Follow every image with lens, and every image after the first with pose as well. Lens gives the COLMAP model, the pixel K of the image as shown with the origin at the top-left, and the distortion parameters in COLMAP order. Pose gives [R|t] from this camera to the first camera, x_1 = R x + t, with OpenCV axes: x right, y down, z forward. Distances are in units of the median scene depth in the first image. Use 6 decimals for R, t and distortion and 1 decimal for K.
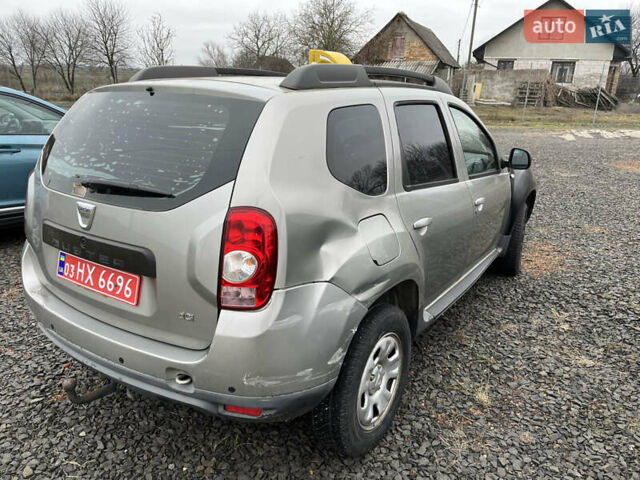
lens RADIAL K [[513.7, 0, 320.0], [0, 513.7, 240.0], [0, 0, 1]] dist [0.100415, -0.159231]
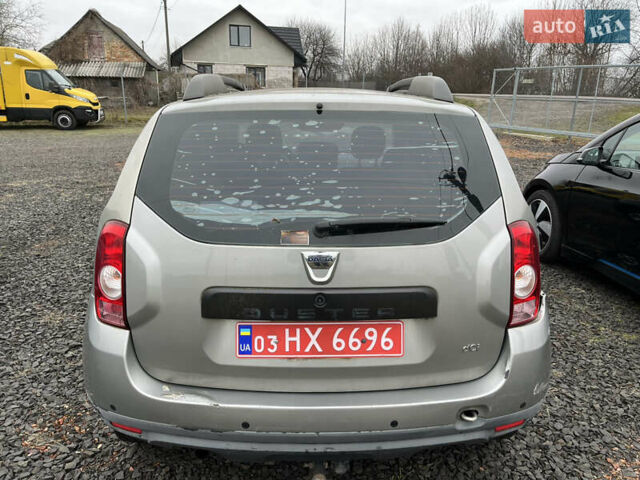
lens RADIAL K [[513.7, 0, 320.0], [0, 513.7, 240.0], [0, 0, 1]] dist [0.100415, -0.159231]
pose [[0.800642, -0.173991, 0.573323, -0.845704], [0.175393, 0.983049, 0.053399, -0.122369], [-0.572895, 0.057803, 0.817588, 0.329109]]
